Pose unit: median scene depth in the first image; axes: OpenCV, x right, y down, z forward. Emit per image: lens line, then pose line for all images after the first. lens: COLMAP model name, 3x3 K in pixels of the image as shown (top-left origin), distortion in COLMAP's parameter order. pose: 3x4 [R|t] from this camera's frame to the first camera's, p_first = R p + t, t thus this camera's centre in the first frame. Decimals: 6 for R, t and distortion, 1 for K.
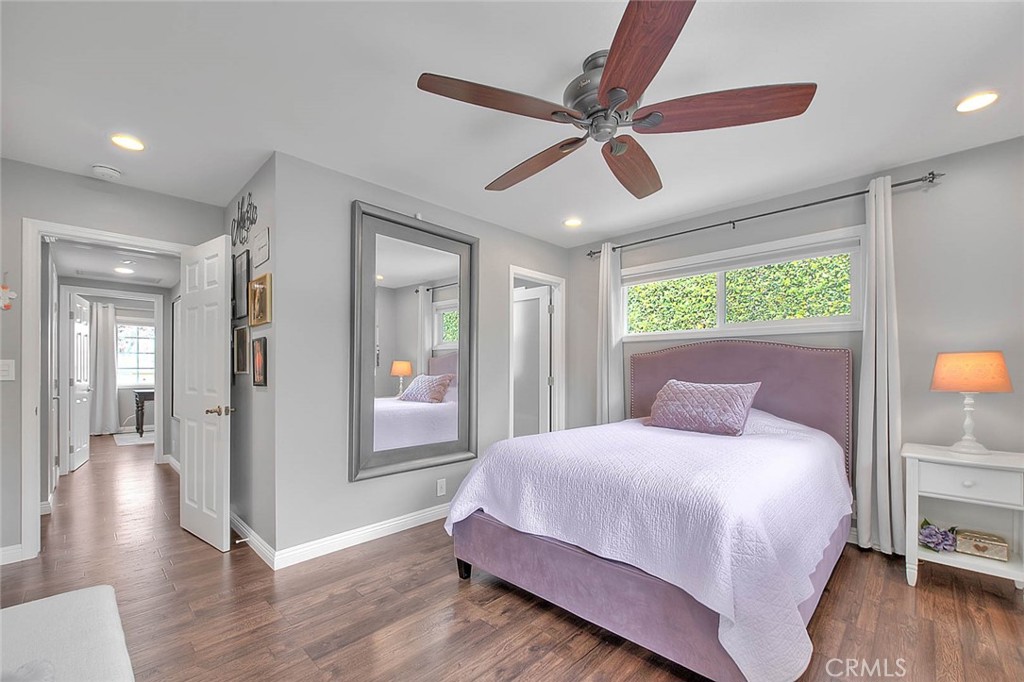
lens RADIAL K [[422.3, 0, 520.2], [0, 422.3, 370.6], [0, 0, 1]] dist [-0.002066, -0.000091]
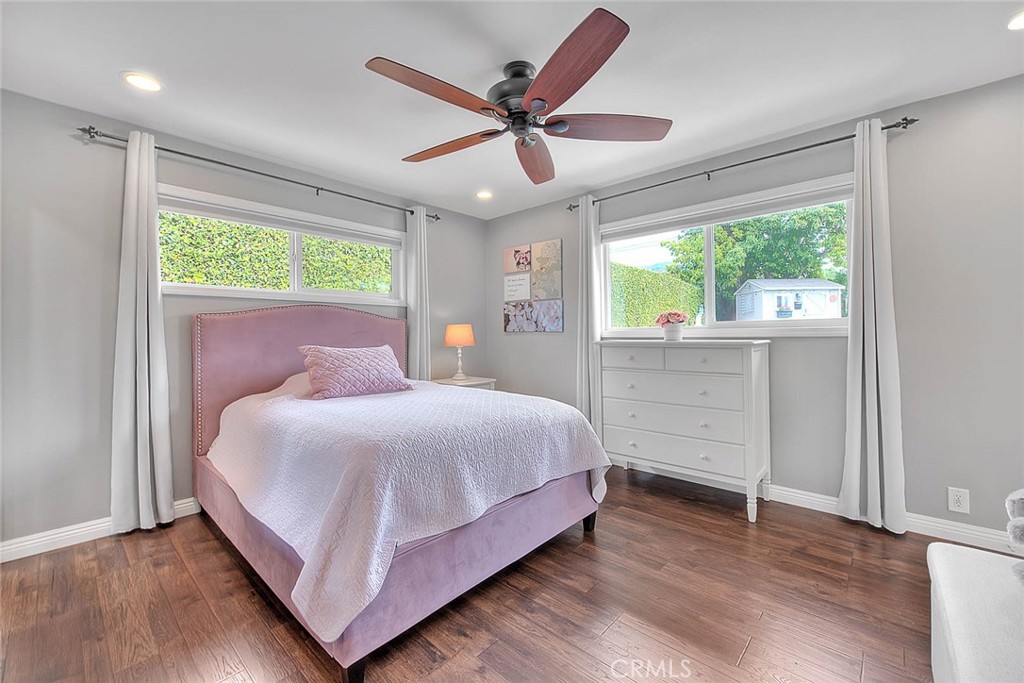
lens RADIAL K [[422.3, 0, 512.1], [0, 422.3, 334.0], [0, 0, 1]] dist [-0.002066, -0.000091]
pose [[-0.032066, -0.000236, 0.999486, -0.683110], [0.009817, 0.999952, 0.000551, -0.001549], [-0.999438, 0.009830, -0.032062, 0.750706]]
